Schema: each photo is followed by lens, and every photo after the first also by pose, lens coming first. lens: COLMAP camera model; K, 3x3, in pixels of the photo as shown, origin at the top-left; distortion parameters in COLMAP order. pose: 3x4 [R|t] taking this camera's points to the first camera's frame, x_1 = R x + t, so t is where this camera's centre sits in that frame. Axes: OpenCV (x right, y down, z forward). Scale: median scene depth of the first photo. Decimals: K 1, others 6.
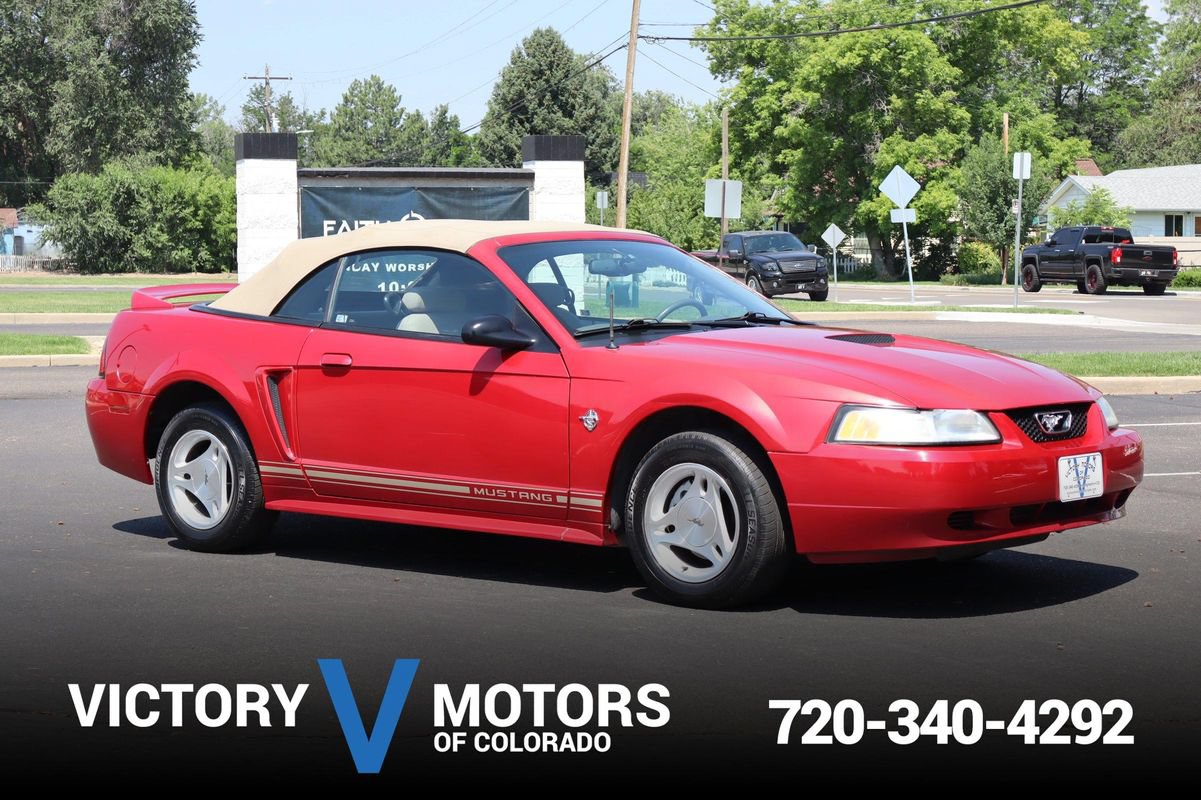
lens RADIAL K [[2307.4, 0, 600.5], [0, 2307.4, 400.0], [0, 0, 1]] dist [-0.023306, 0.381702]
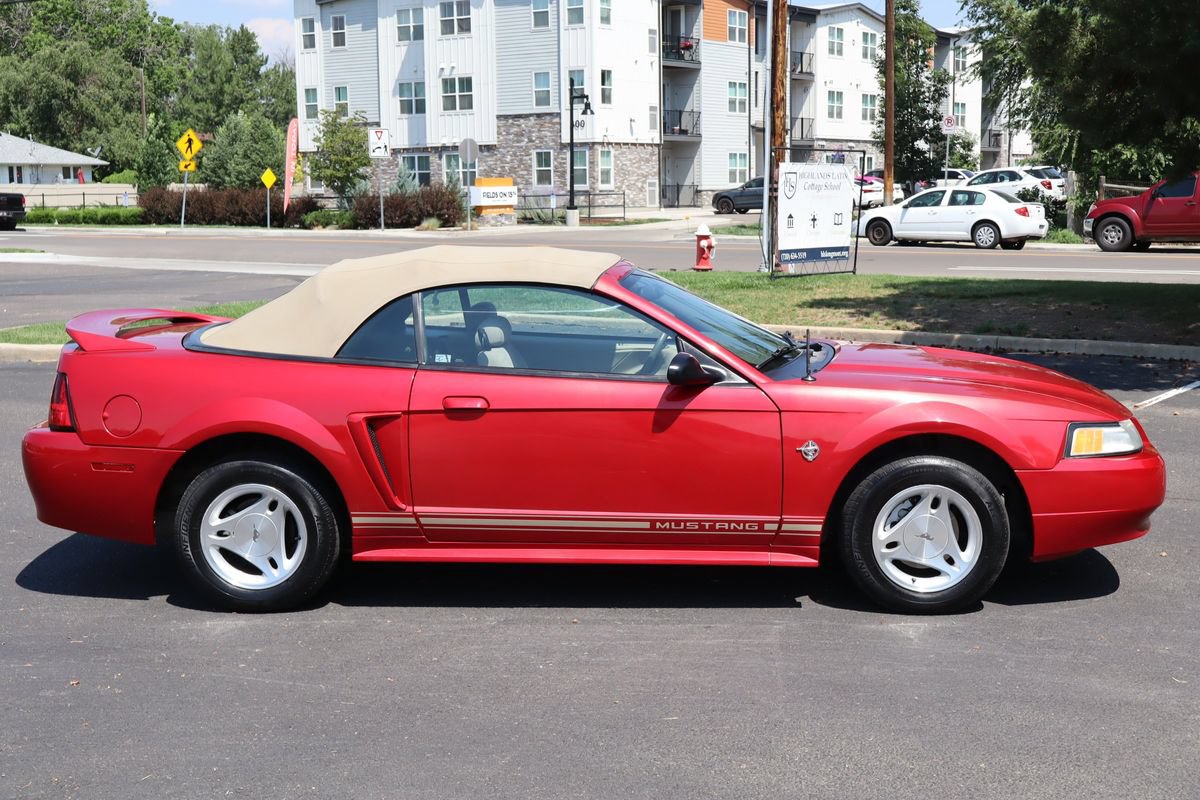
lens RADIAL K [[1615.6, 0, 600.0], [0, 1615.6, 400.0], [0, 0, 1]] dist [-0.002241, 0.044106]
pose [[0.794680, -0.080305, 0.601694, -0.068792], [0.040502, 0.996016, 0.079442, -0.010124], [-0.605676, -0.038761, 0.794766, 0.061967]]
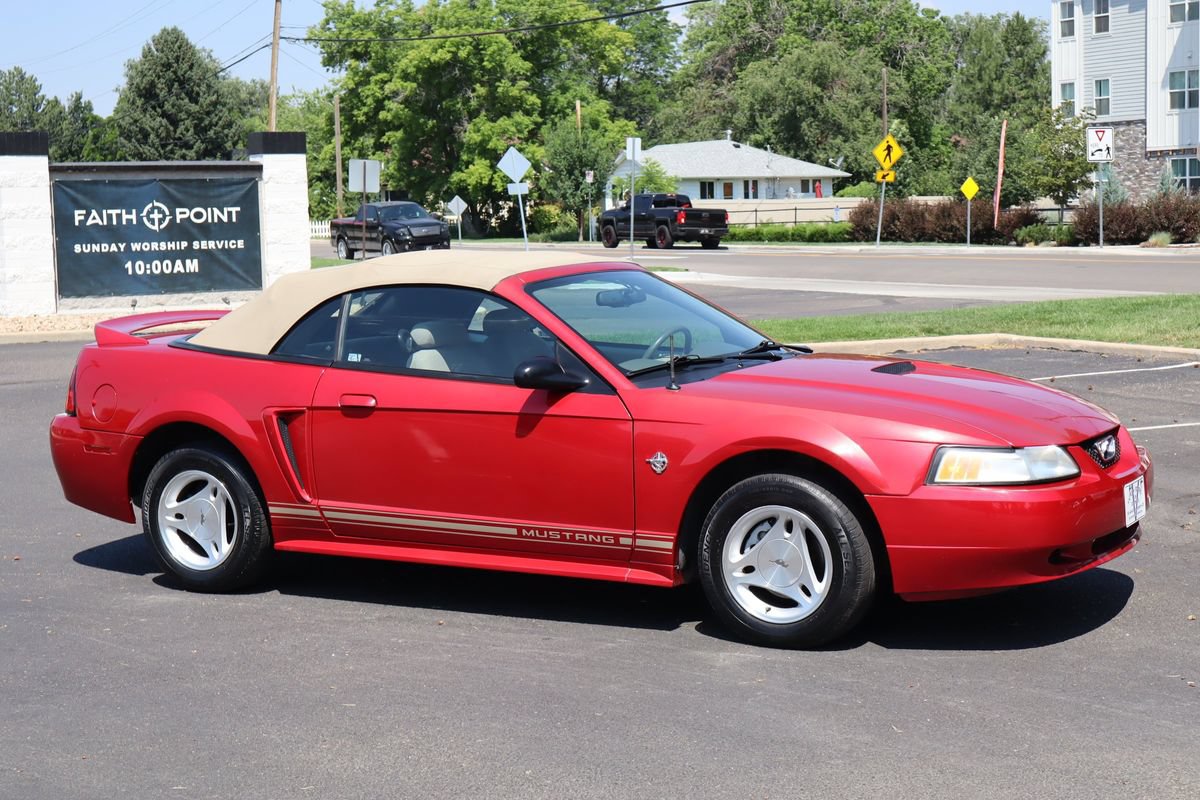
lens RADIAL K [[1881.2, 0, 600.0], [0, 1881.2, 400.0], [0, 0, 1]] dist [-0.008141, 0.035248]
pose [[0.979484, -0.035724, 0.198329, -0.024948], [0.028553, 0.998835, 0.038903, -0.006677], [-0.199488, -0.032442, 0.979363, 0.027386]]
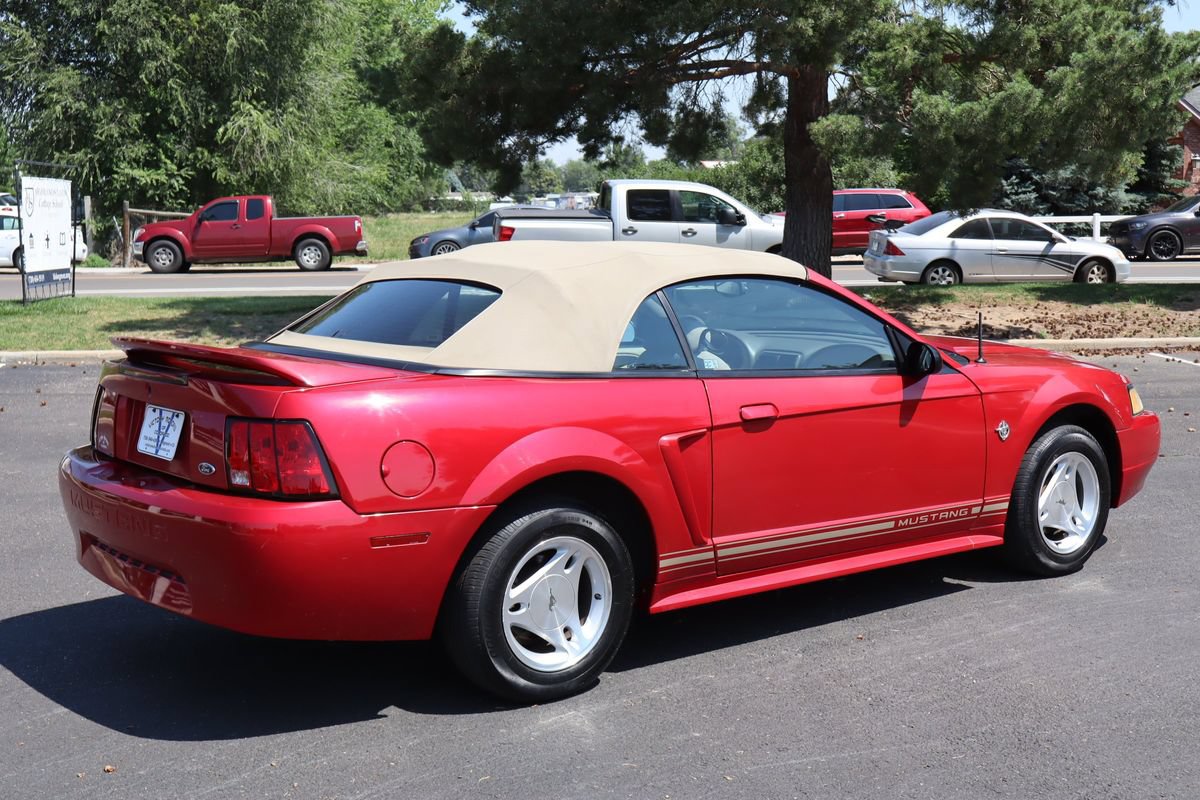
lens RADIAL K [[1547.7, 0, 600.0], [0, 1547.7, 400.0], [0, 0, 1]] dist [0.001198, -0.022039]
pose [[0.214579, -0.115506, 0.969853, -0.097945], [0.065233, 0.992460, 0.103766, -0.012224], [-0.974526, 0.041000, 0.220496, 0.134515]]
